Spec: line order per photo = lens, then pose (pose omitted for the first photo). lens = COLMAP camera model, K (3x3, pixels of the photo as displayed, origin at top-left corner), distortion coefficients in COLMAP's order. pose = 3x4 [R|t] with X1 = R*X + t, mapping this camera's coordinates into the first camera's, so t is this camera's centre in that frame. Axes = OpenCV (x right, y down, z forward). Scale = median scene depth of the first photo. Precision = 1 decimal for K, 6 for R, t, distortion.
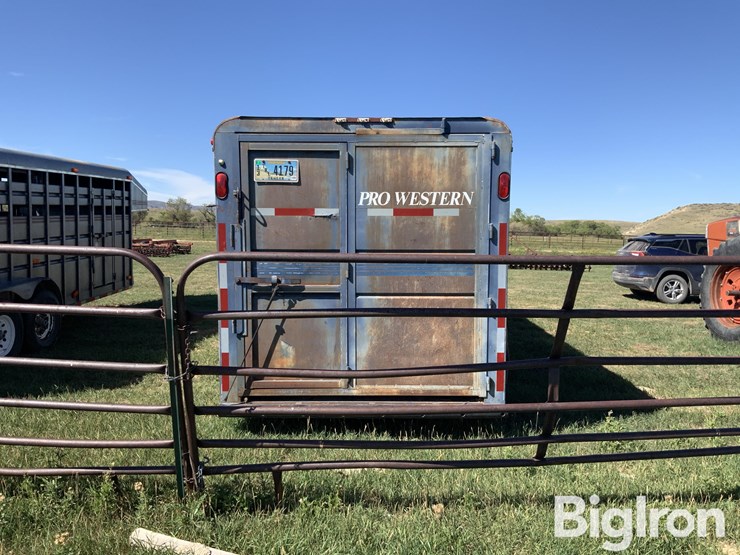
lens RADIAL K [[611.9, 0, 363.3], [0, 611.9, 276.6], [0, 0, 1]] dist [0.086844, -0.155515]
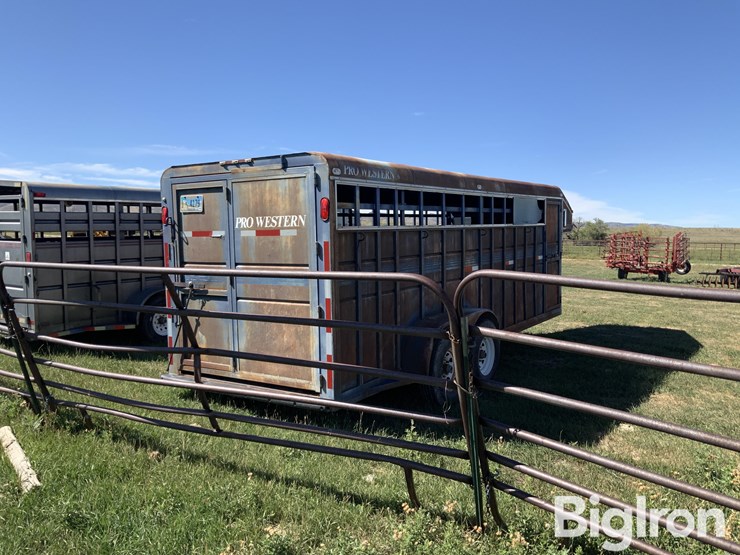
lens RADIAL K [[611.9, 0, 363.3], [0, 611.9, 276.6], [0, 0, 1]] dist [0.086844, -0.155515]
pose [[0.834046, 0.023438, -0.551197, 0.921663], [-0.040349, 0.999013, -0.018575, -0.002321], [0.550217, 0.037733, 0.834169, 0.083815]]
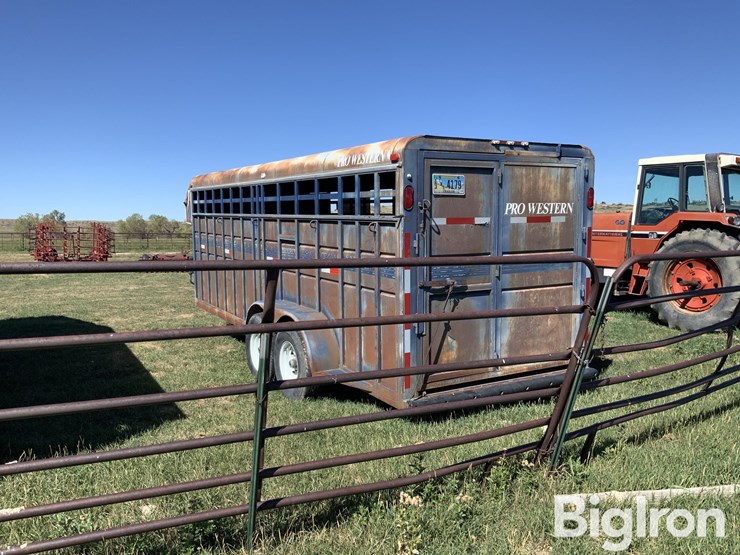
lens RADIAL K [[611.9, 0, 363.3], [0, 611.9, 276.6], [0, 0, 1]] dist [0.086844, -0.155515]
pose [[0.866452, -0.060149, 0.495625, -0.840352], [0.063032, 0.997952, 0.010918, -0.026798], [-0.495266, 0.021781, 0.868468, 0.107461]]
